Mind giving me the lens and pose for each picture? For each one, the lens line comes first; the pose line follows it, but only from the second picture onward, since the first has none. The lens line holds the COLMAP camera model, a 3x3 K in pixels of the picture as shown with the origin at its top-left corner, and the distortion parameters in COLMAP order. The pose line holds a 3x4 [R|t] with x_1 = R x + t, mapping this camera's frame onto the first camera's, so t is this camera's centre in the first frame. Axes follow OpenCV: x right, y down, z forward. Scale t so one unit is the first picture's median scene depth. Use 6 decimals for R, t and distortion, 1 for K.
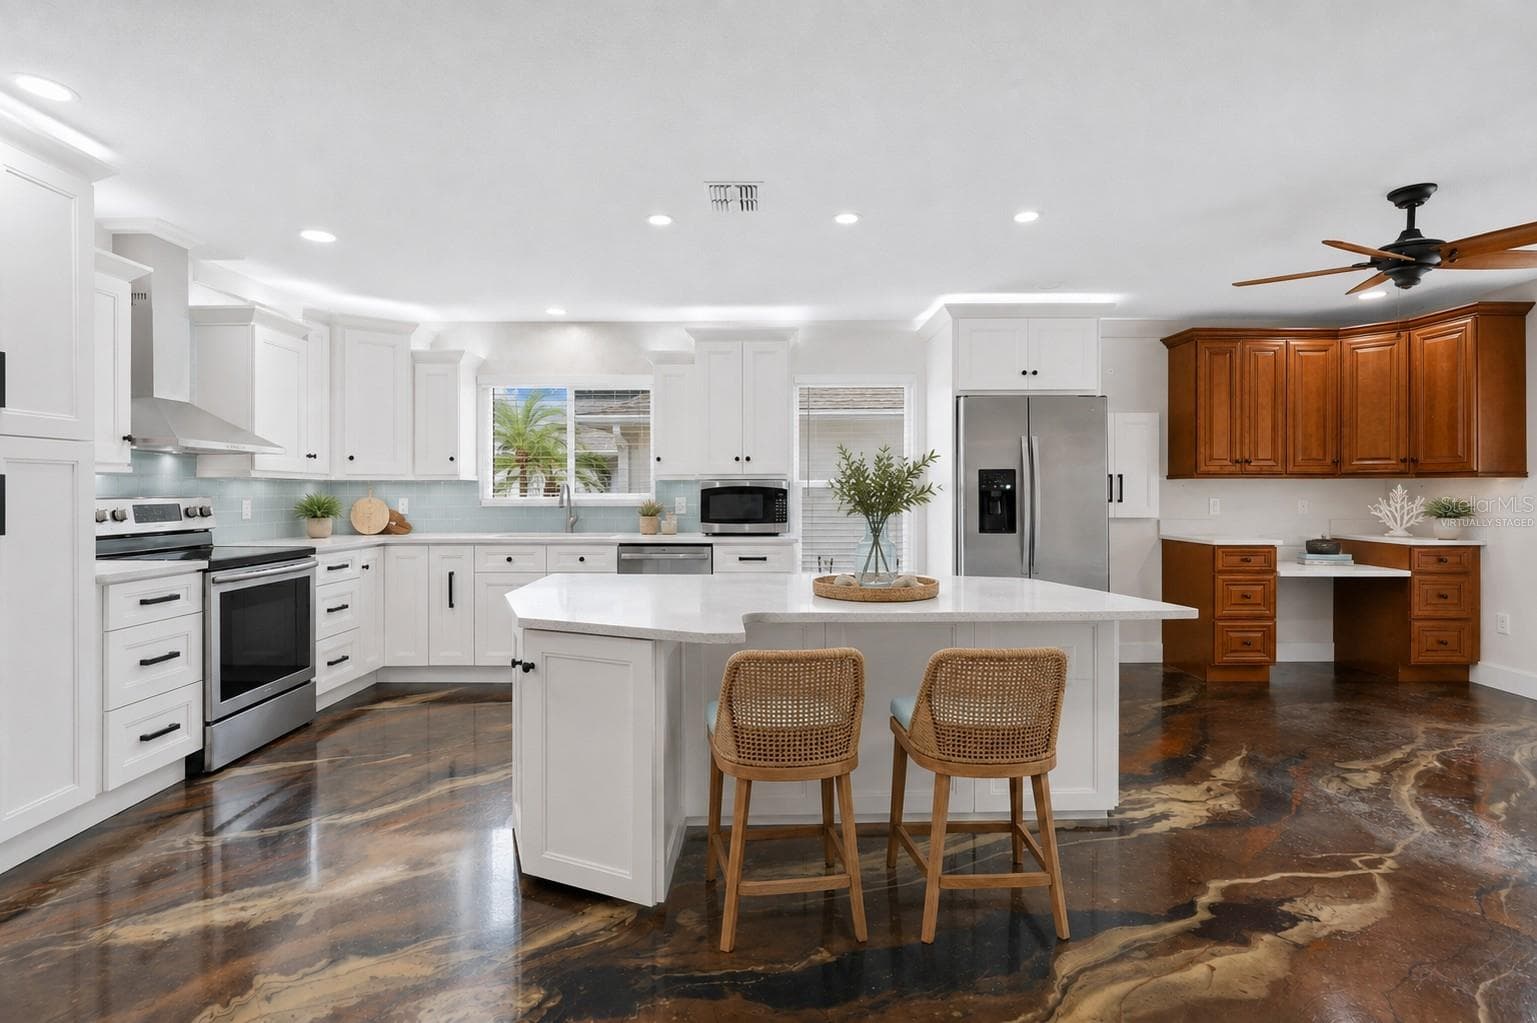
lens RADIAL K [[753.1, 0, 725.7], [0, 753.1, 466.1], [0, 0, 1]] dist [0.001387, 0.000138]
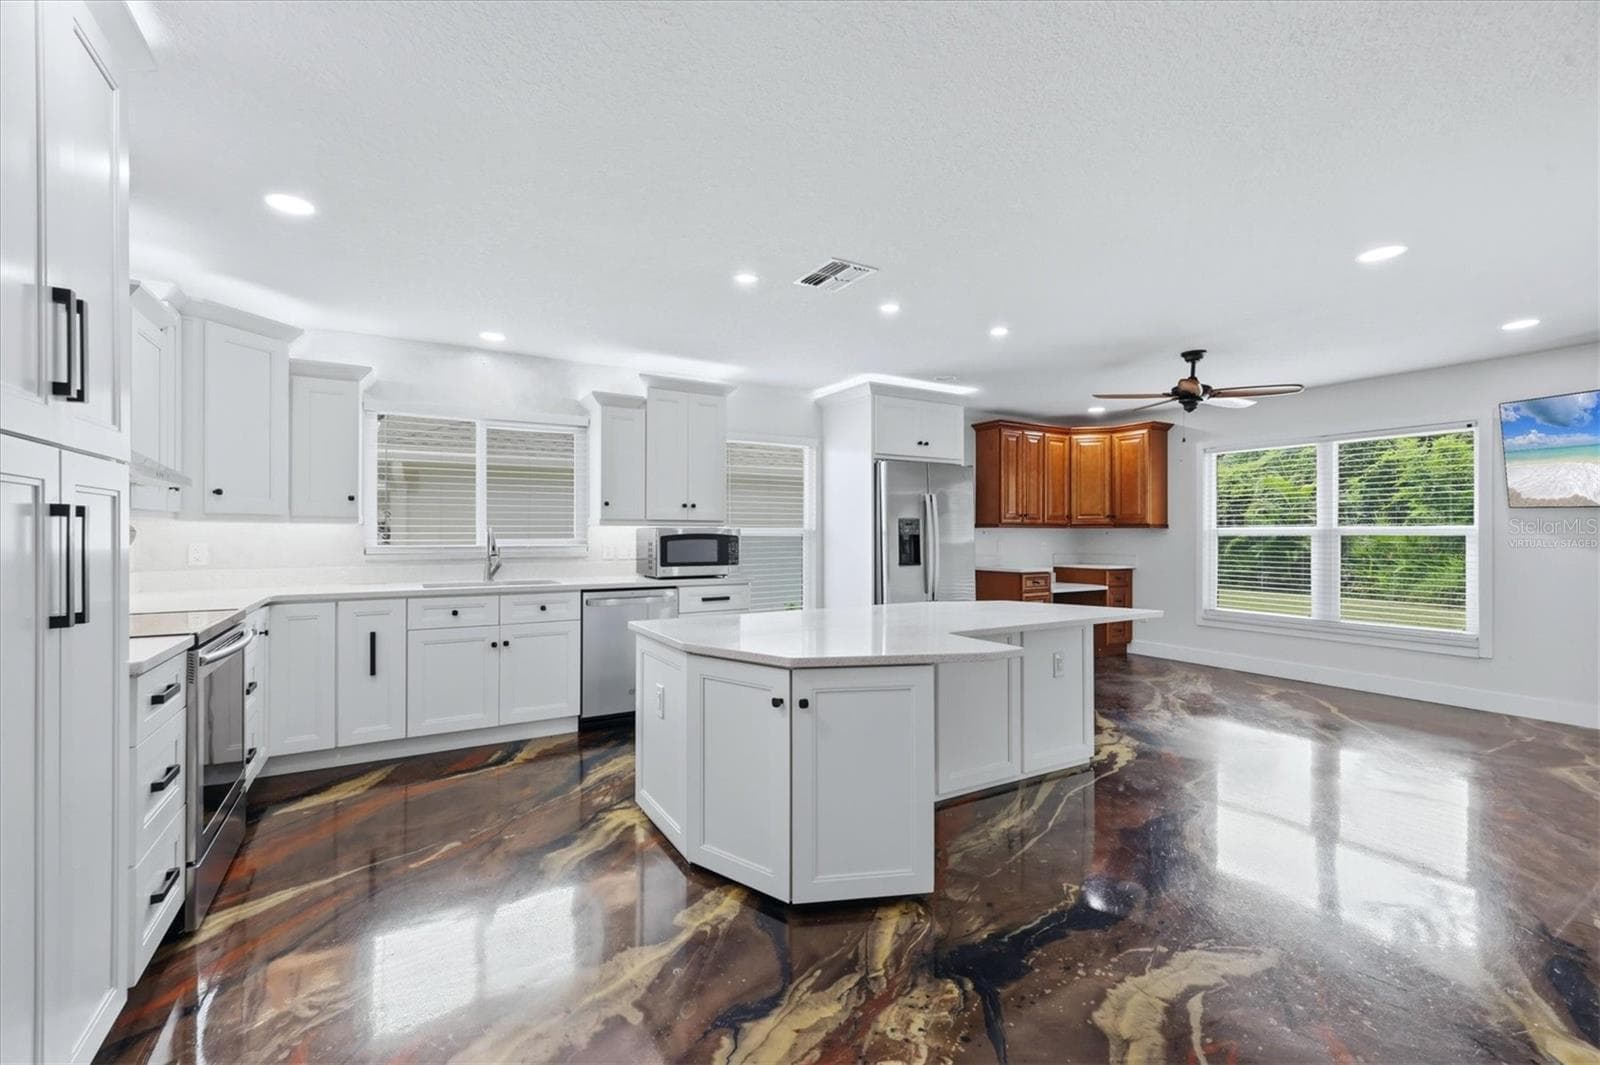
lens RADIAL K [[687.4, 0, 806.0], [0, 687.4, 538.8], [0, 0, 1]] dist [0.000907, -0.000096]
pose [[0.852932, -0.001603, 0.522019, -0.368245], [-0.019126, 0.999228, 0.034319, 0.001134], [-0.521671, -0.039256, 0.852243, 0.099452]]
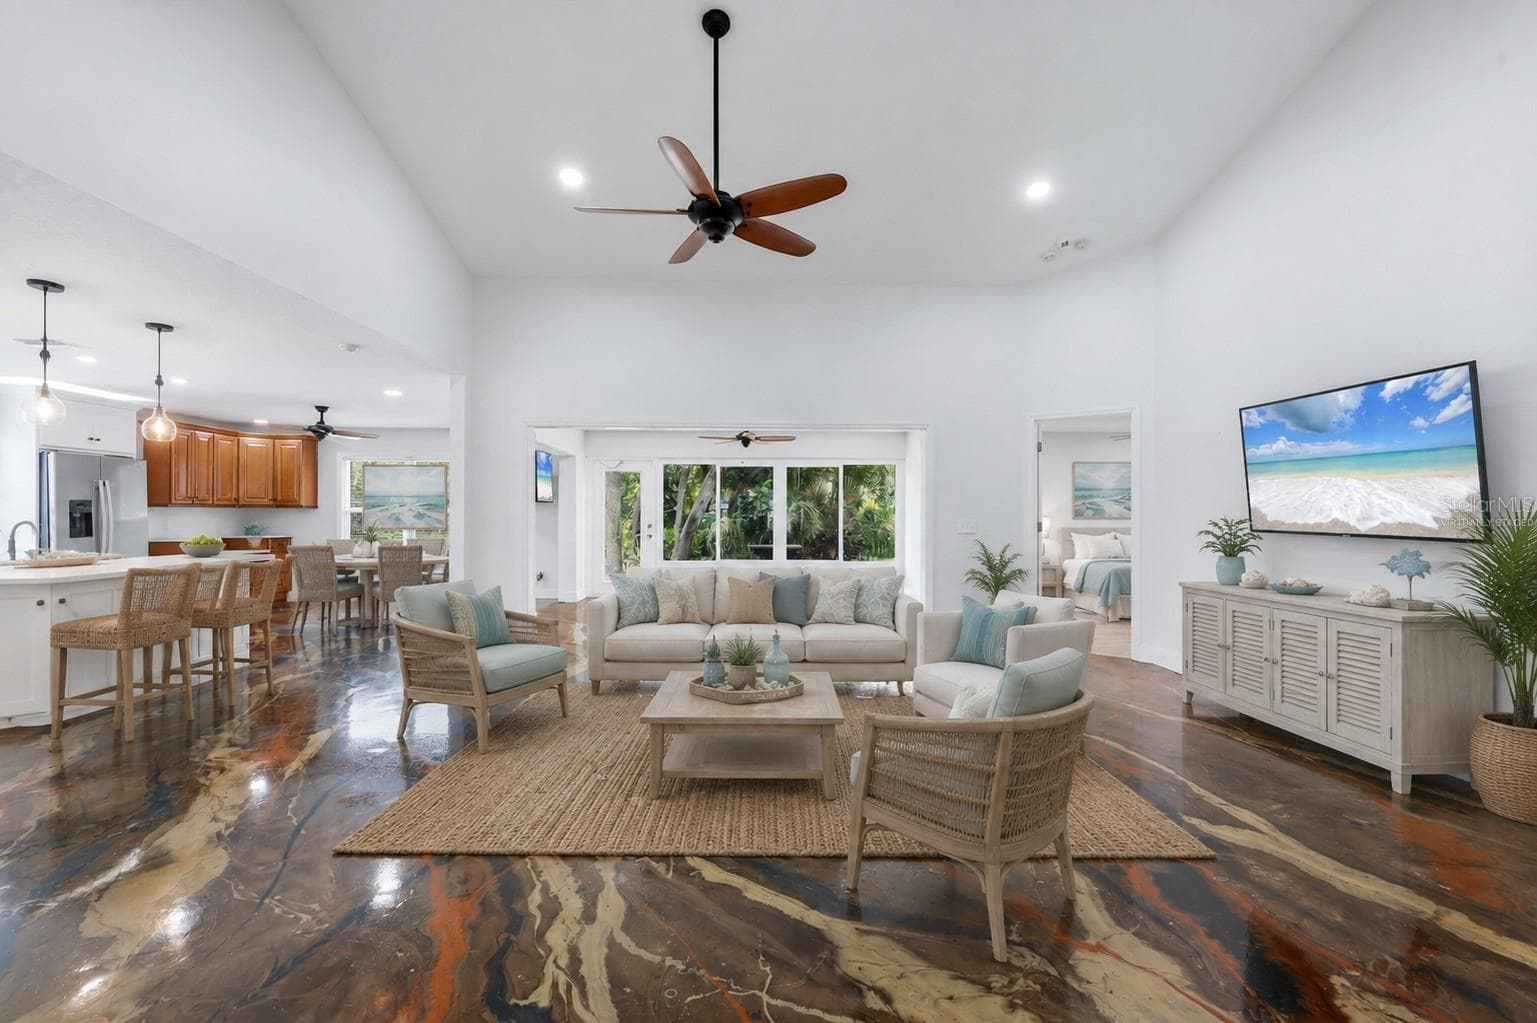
lens RADIAL K [[660.3, 0, 774.3], [0, 660.3, 517.5], [0, 0, 1]] dist [0.000907, -0.000096]
pose [[-0.017261, -0.005611, 0.999835, -0.988998], [-0.038350, 0.999252, 0.004946, -0.020788], [-0.999115, -0.038258, -0.017464, -0.405274]]
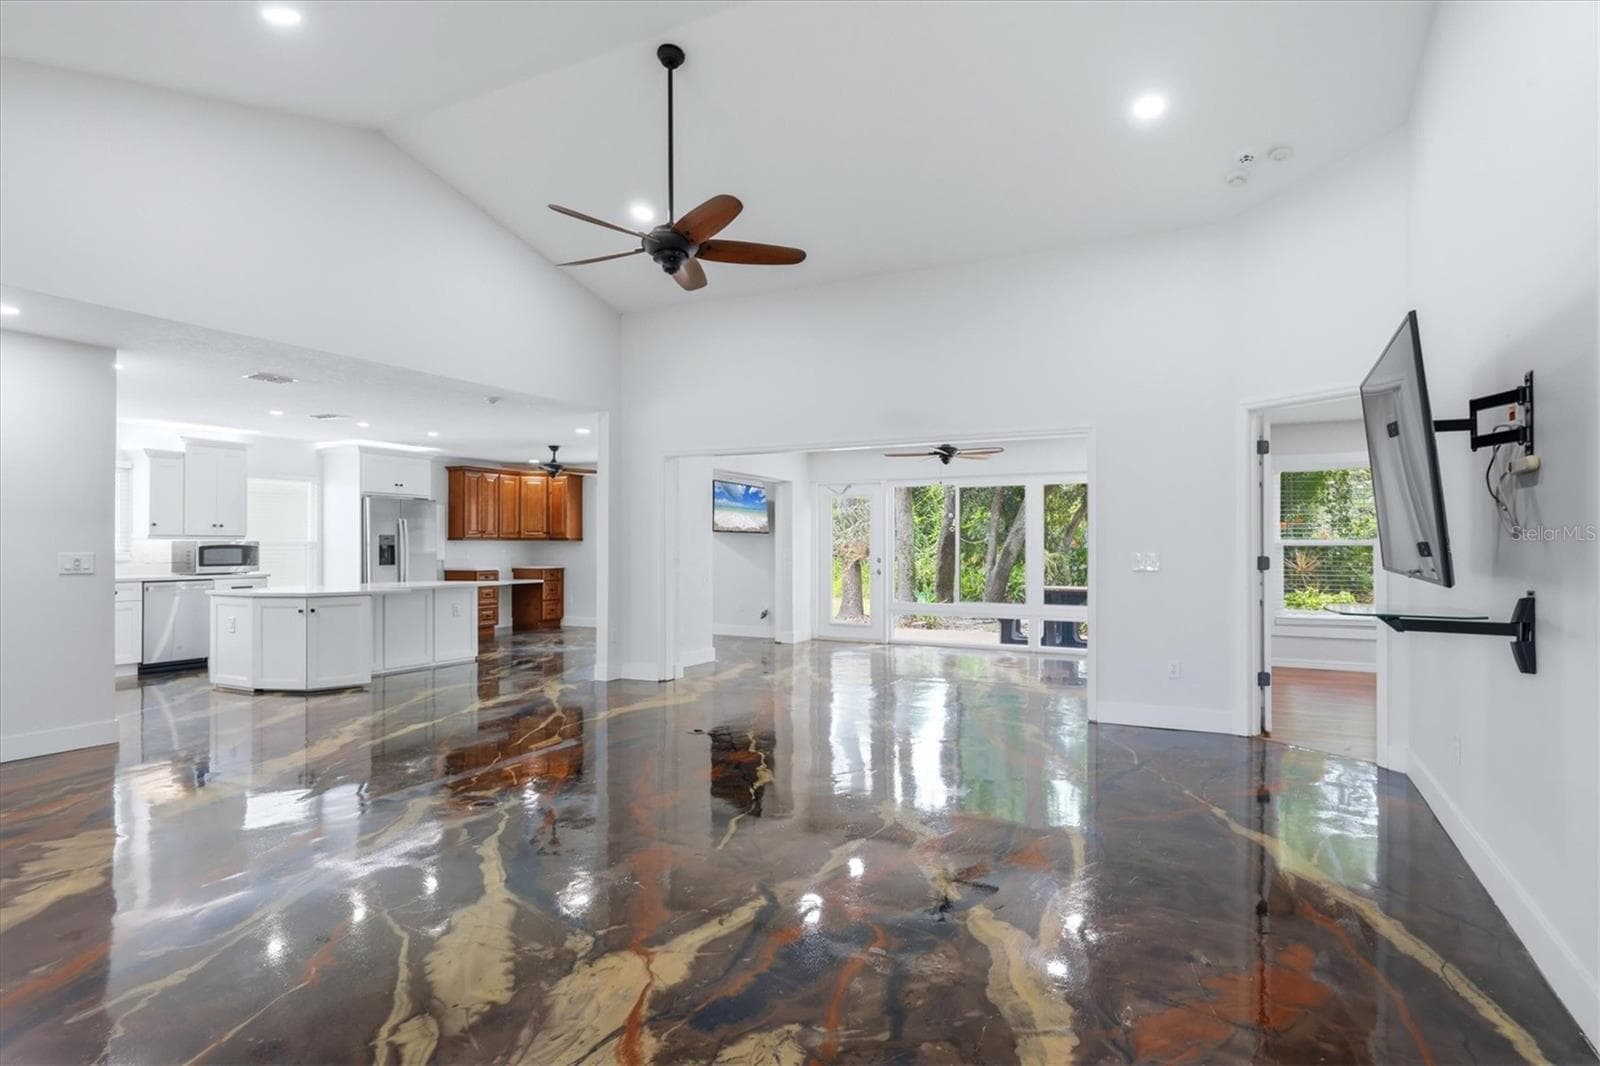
lens RADIAL K [[857.9, 0, 801.3], [0, 857.9, 546.9], [0, 0, 1]] dist [0.002922, 0.000067]
pose [[0.472391, -0.000551, 0.881389, -1.028110], [-0.032384, 0.999314, 0.017981, -0.037563], [-0.880794, -0.037037, 0.472049, -0.935556]]
